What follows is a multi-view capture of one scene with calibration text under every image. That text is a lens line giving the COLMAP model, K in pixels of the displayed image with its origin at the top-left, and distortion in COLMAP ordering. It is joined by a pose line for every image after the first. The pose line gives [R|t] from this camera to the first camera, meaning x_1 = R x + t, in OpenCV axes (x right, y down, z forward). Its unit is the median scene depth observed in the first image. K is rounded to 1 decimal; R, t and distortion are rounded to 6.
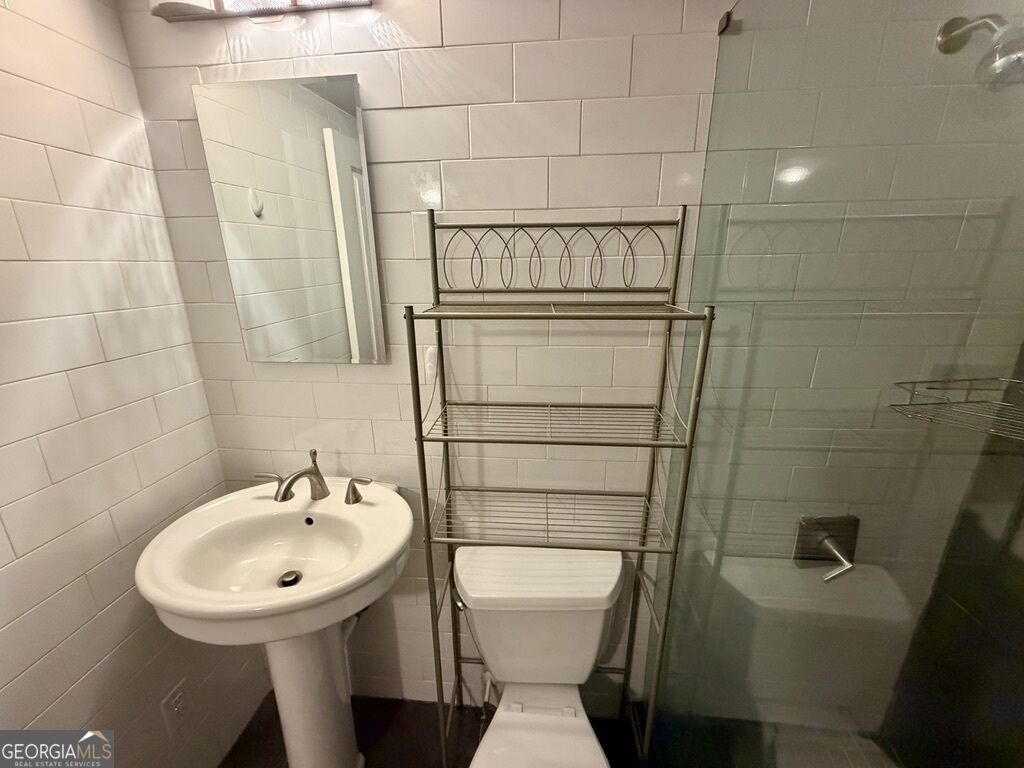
lens RADIAL K [[408.3, 0, 510.1], [0, 408.3, 381.8], [0, 0, 1]] dist [0.000511, -0.000571]
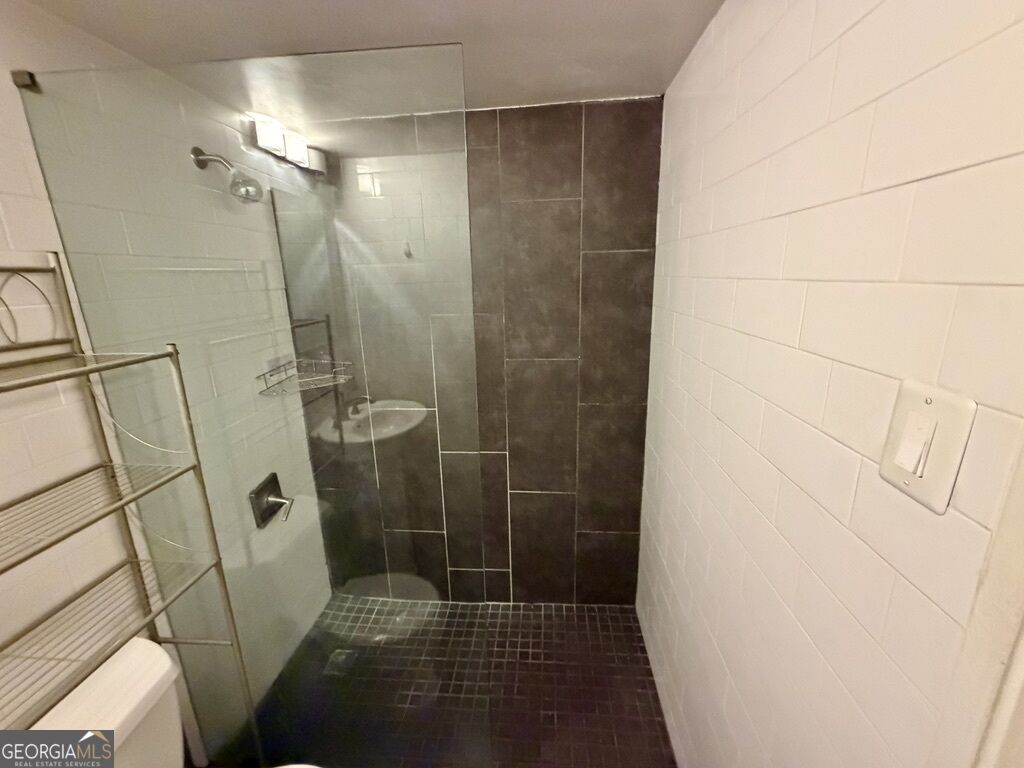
lens RADIAL K [[408.3, 0, 510.1], [0, 408.3, 381.8], [0, 0, 1]] dist [0.000511, -0.000571]
pose [[-0.016156, -0.241437, 0.970282, -0.542521], [0.316242, 0.919359, 0.234032, -0.039291], [-0.948541, 0.310625, 0.061500, 0.026456]]
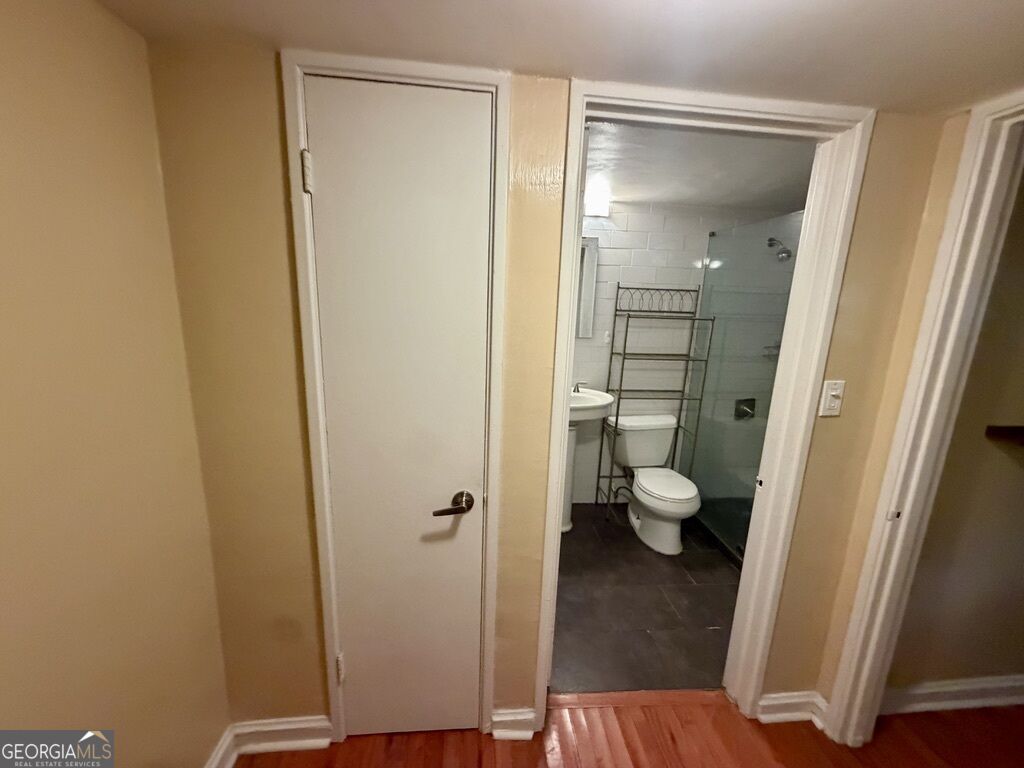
lens RADIAL K [[400.2, 0, 507.7], [0, 400.2, 379.5], [0, 0, 1]] dist [-0.000701, -0.000351]
pose [[0.984361, 0.007088, 0.176020, -1.400478], [0.008751, 0.995989, -0.089048, 0.488198], [-0.175945, 0.089196, 0.980351, -1.506957]]
